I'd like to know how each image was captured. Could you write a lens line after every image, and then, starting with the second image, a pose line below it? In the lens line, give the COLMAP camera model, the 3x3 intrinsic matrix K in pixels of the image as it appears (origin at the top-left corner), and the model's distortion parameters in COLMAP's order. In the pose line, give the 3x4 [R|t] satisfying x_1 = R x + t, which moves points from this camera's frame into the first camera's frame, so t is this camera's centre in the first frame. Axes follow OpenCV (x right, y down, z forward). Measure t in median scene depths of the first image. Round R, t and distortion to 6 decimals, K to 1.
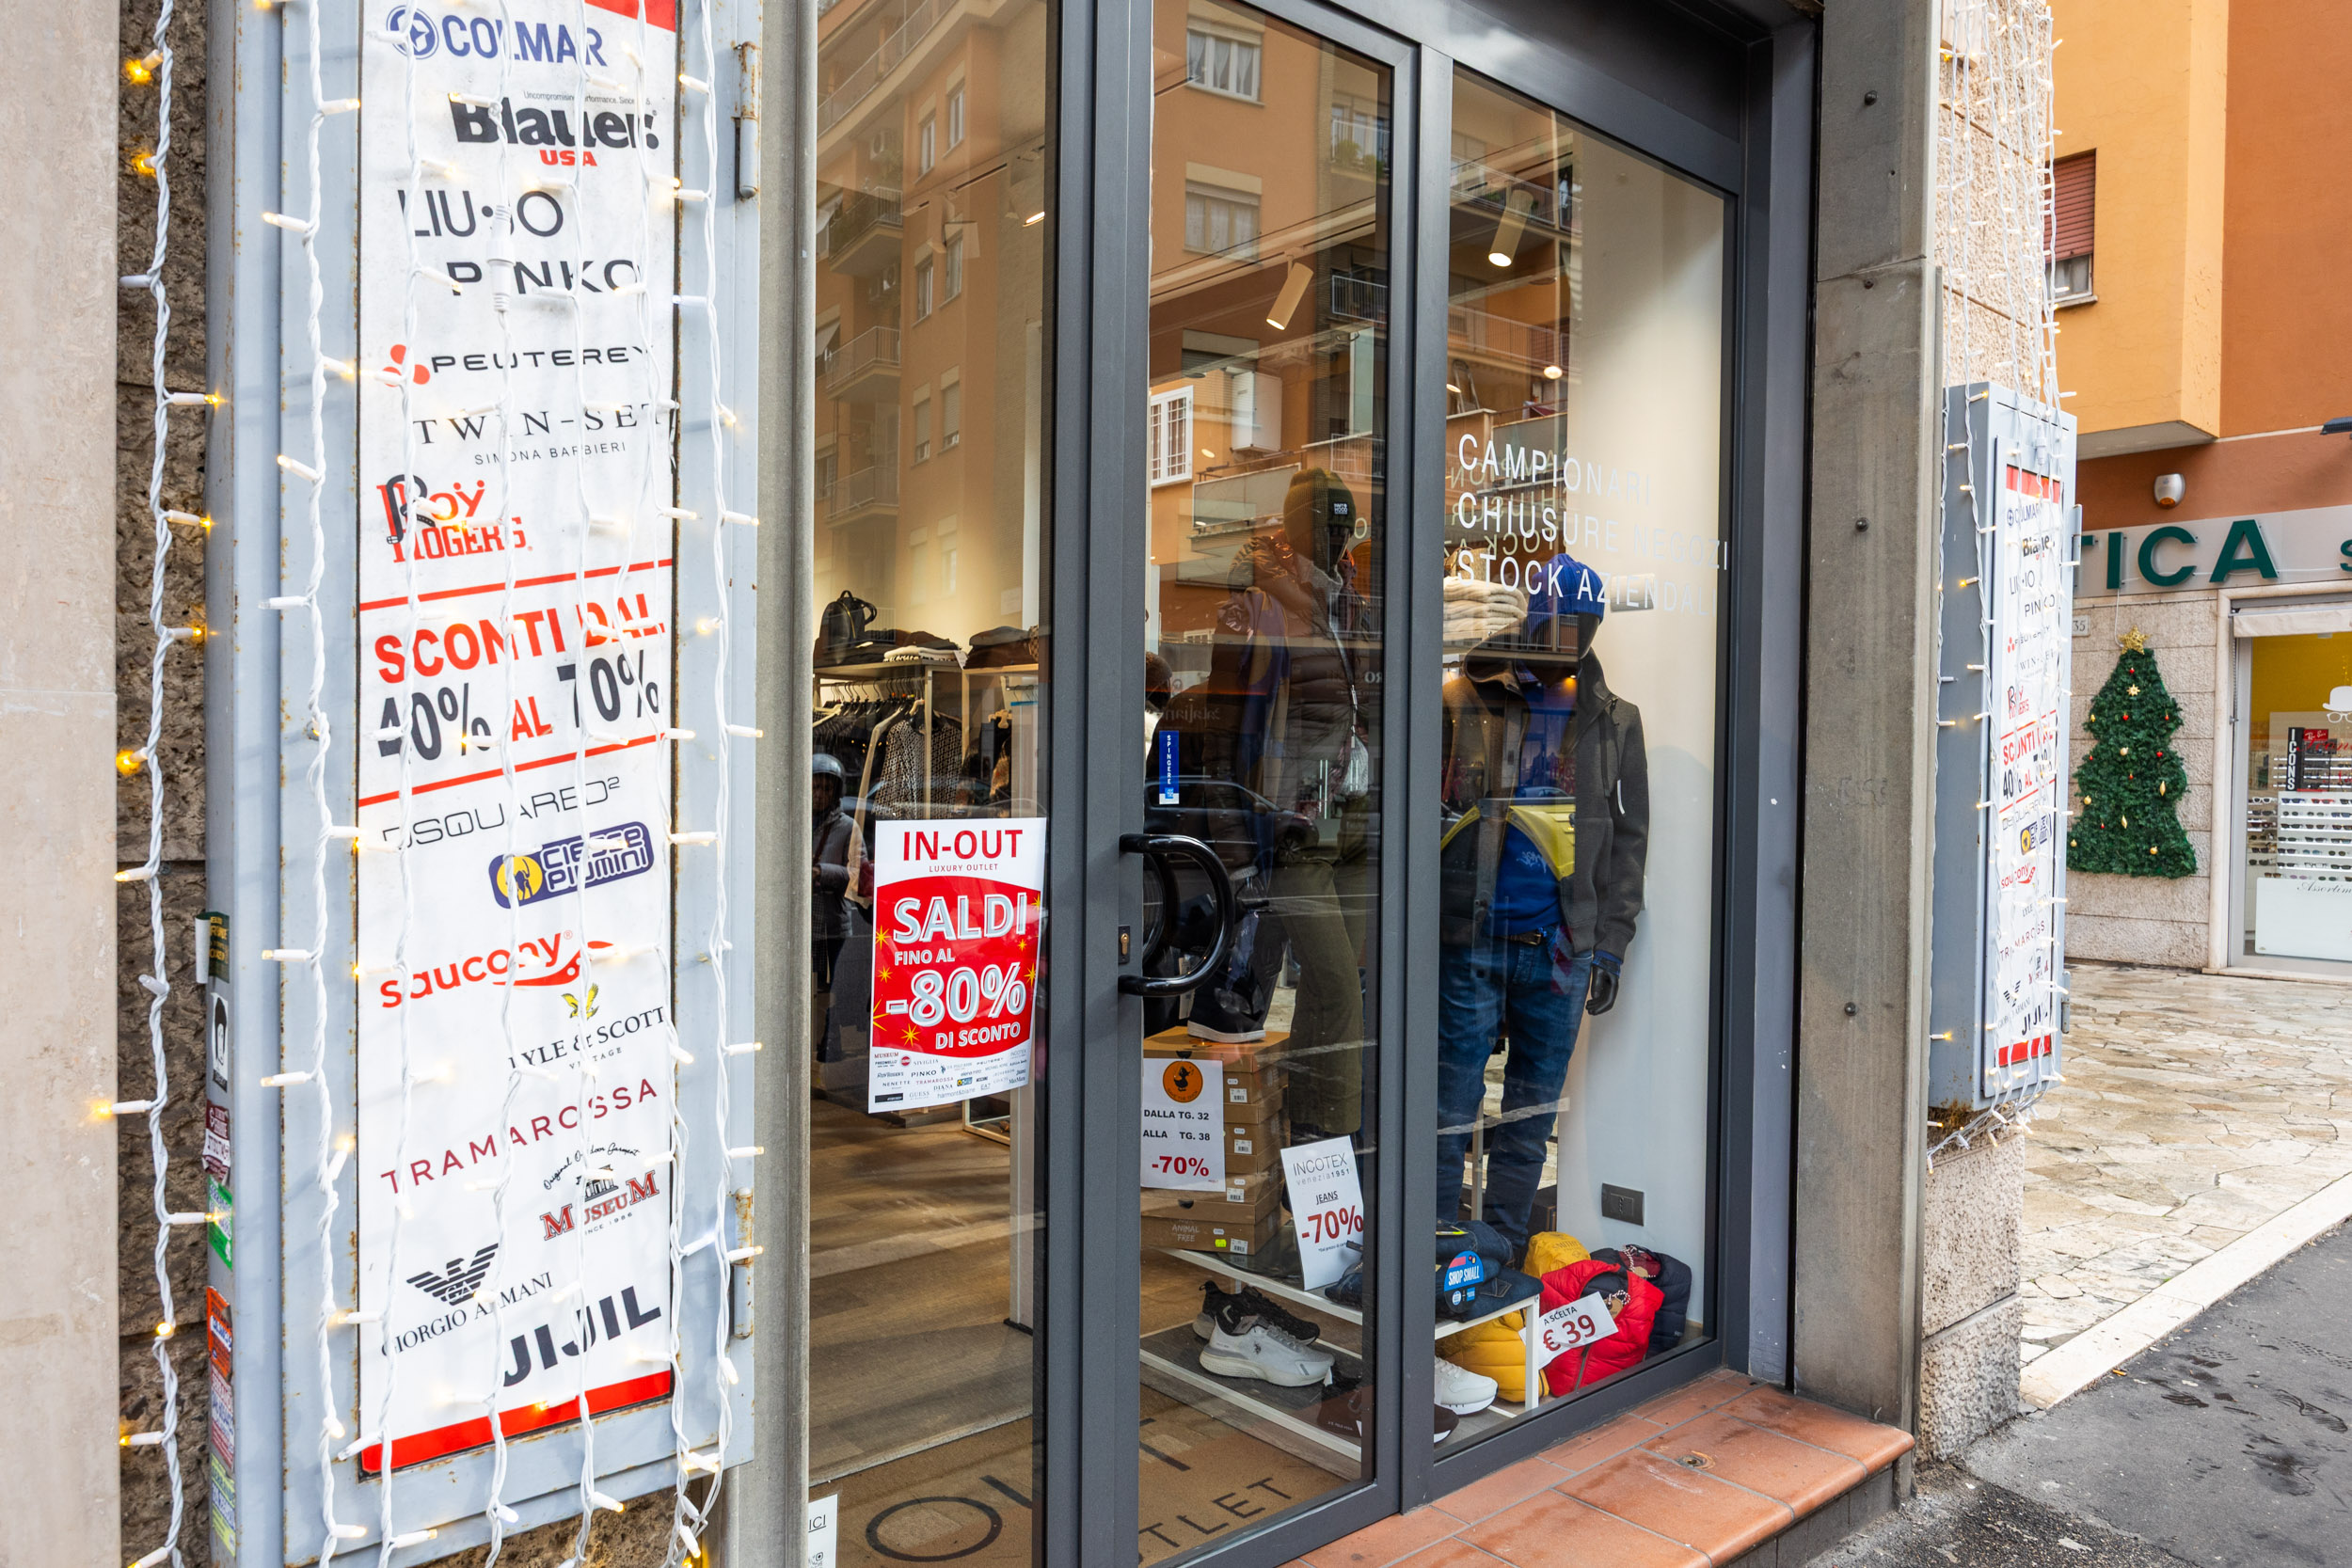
lens RADIAL K [[1616.5, 0, 1188.5], [0, 1616.5, 789.0], [0, 0, 1]] dist [0.001959, -0.004027]
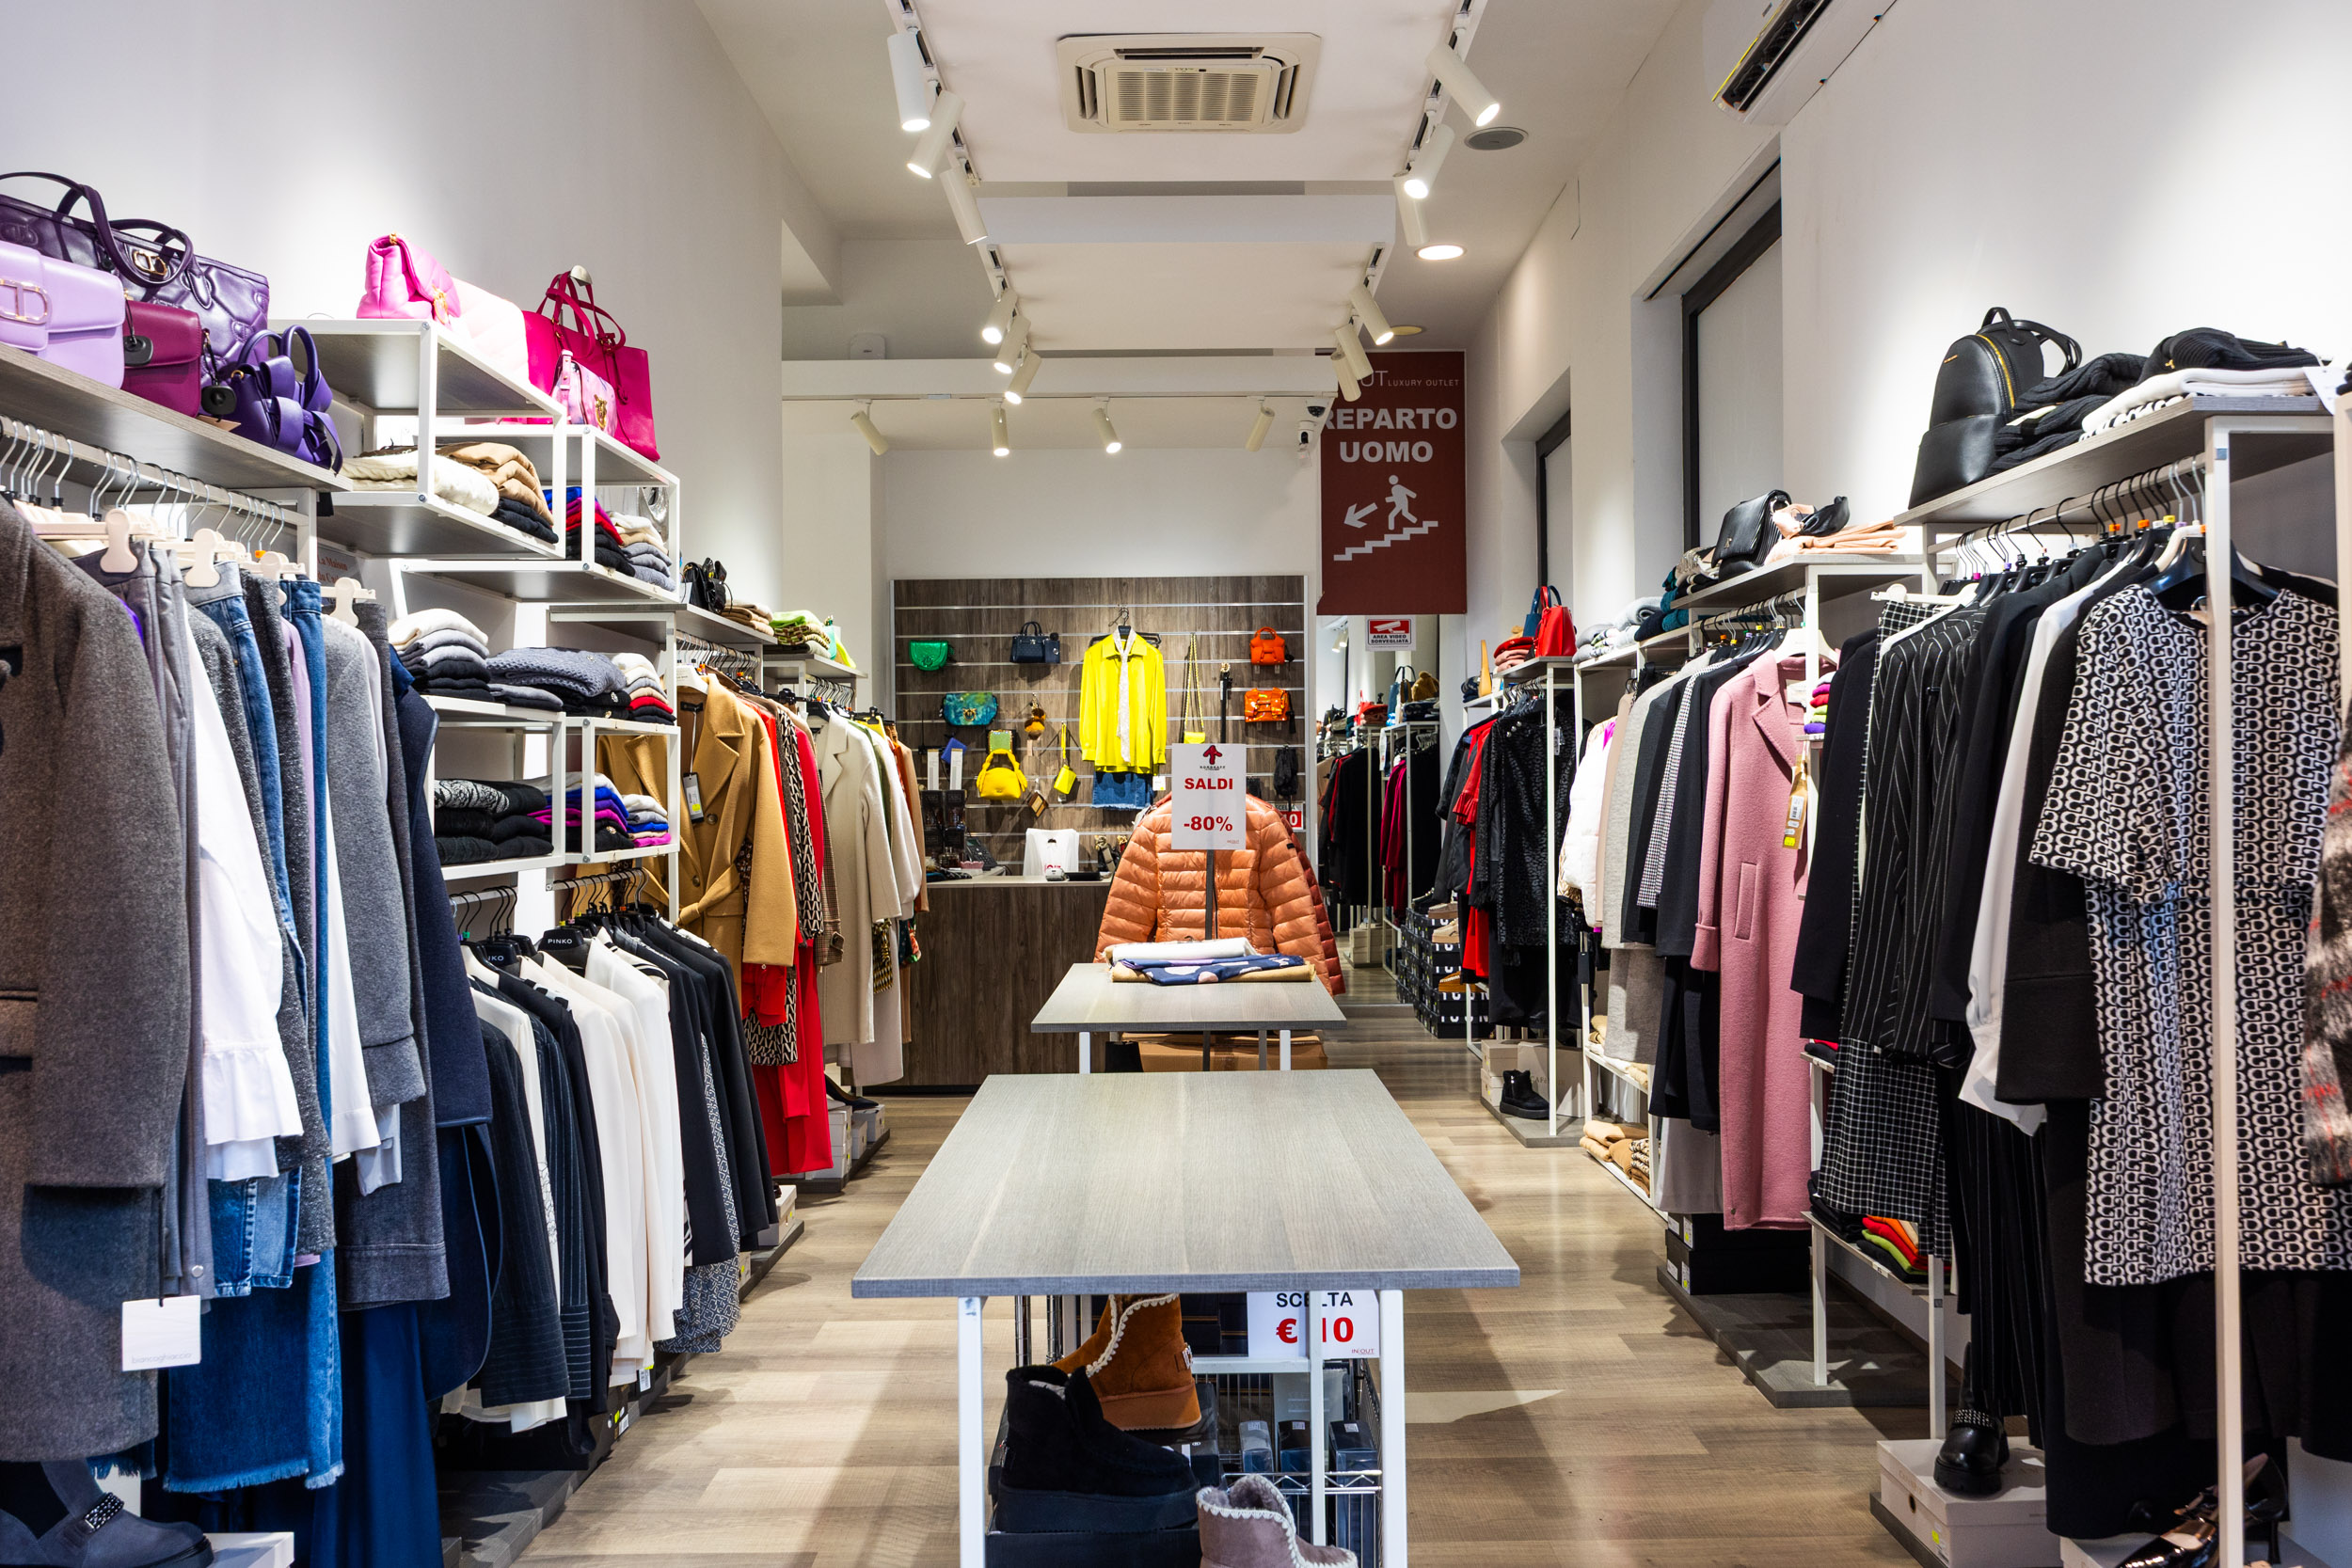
lens RADIAL K [[1817.2, 0, 1179.7], [0, 1817.2, 782.4], [0, 0, 1]] dist [-0.011075, 0.000097]
pose [[0.764167, -0.017491, -0.644781, -0.083503], [0.008250, 0.999816, -0.017346, 0.003913], [0.644966, 0.007936, 0.764170, 0.569451]]
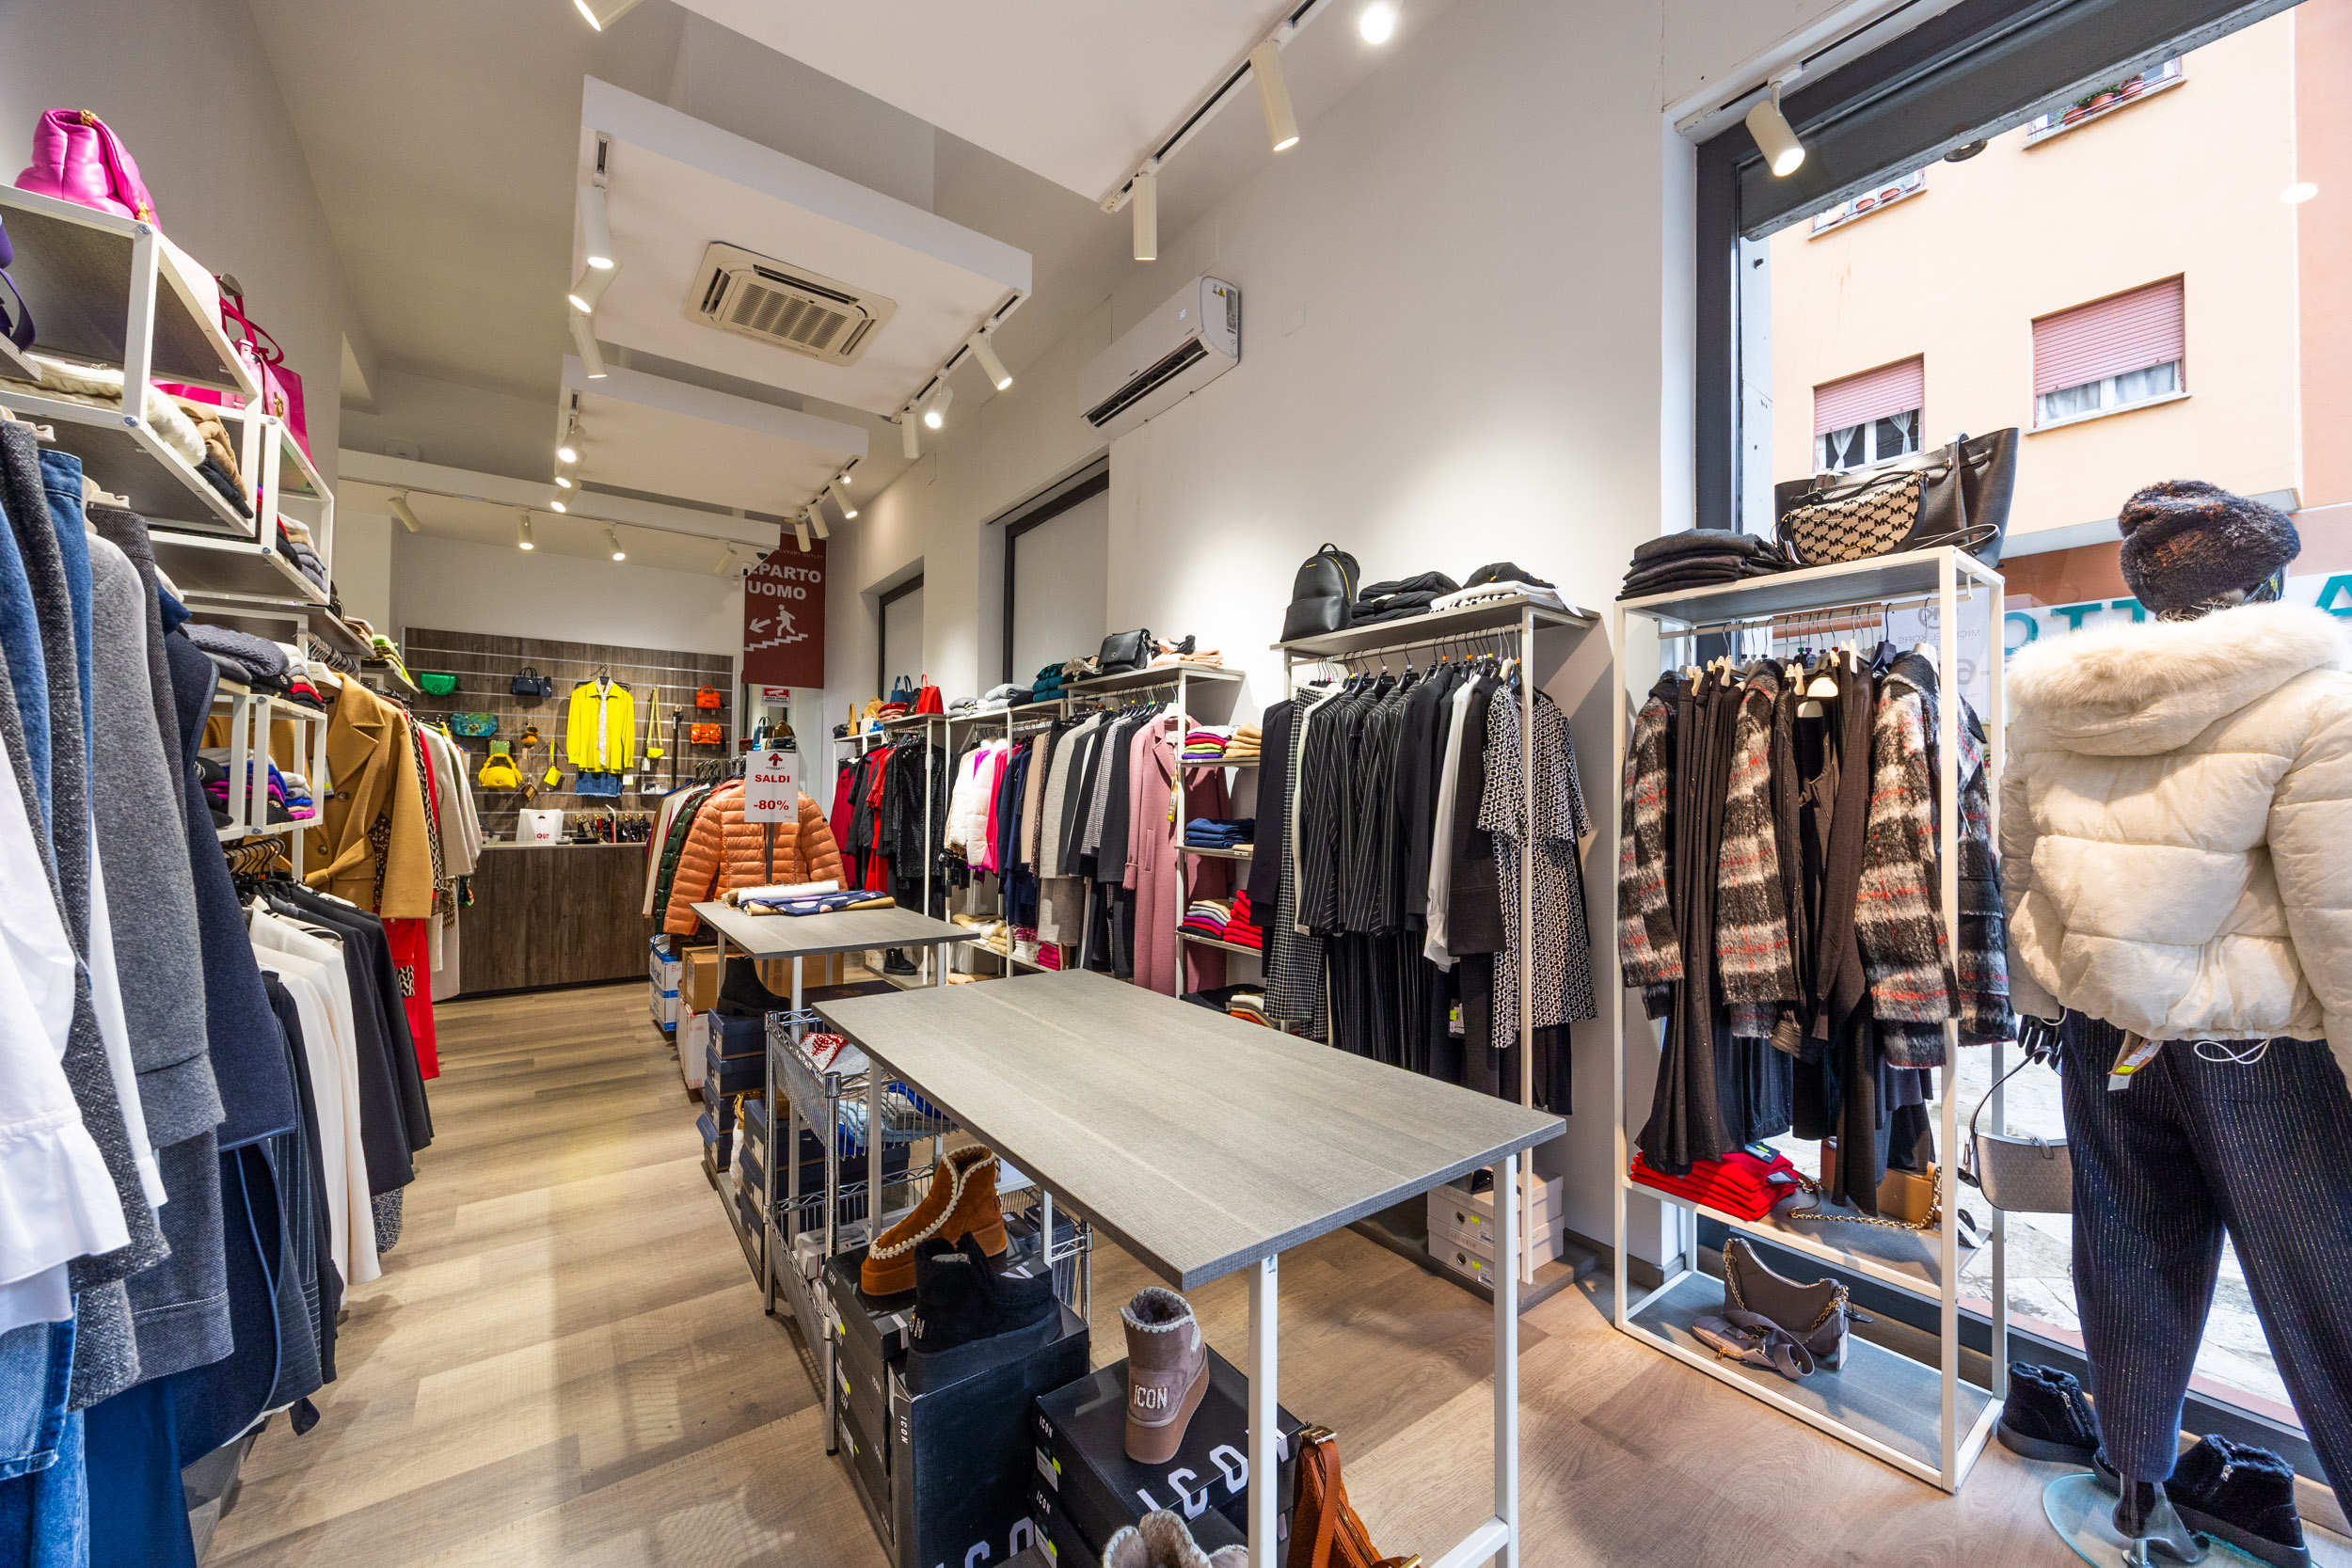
lens RADIAL K [[890.0, 0, 1192.7], [0, 890.0, 784.8], [0, 0, 1]] dist [-0.005732, -0.000418]
pose [[0.998289, 0.002466, -0.058420, -0.277557], [-0.003751, 0.999753, -0.021901, 0.006608], [0.058352, 0.022082, 0.998052, 0.616329]]
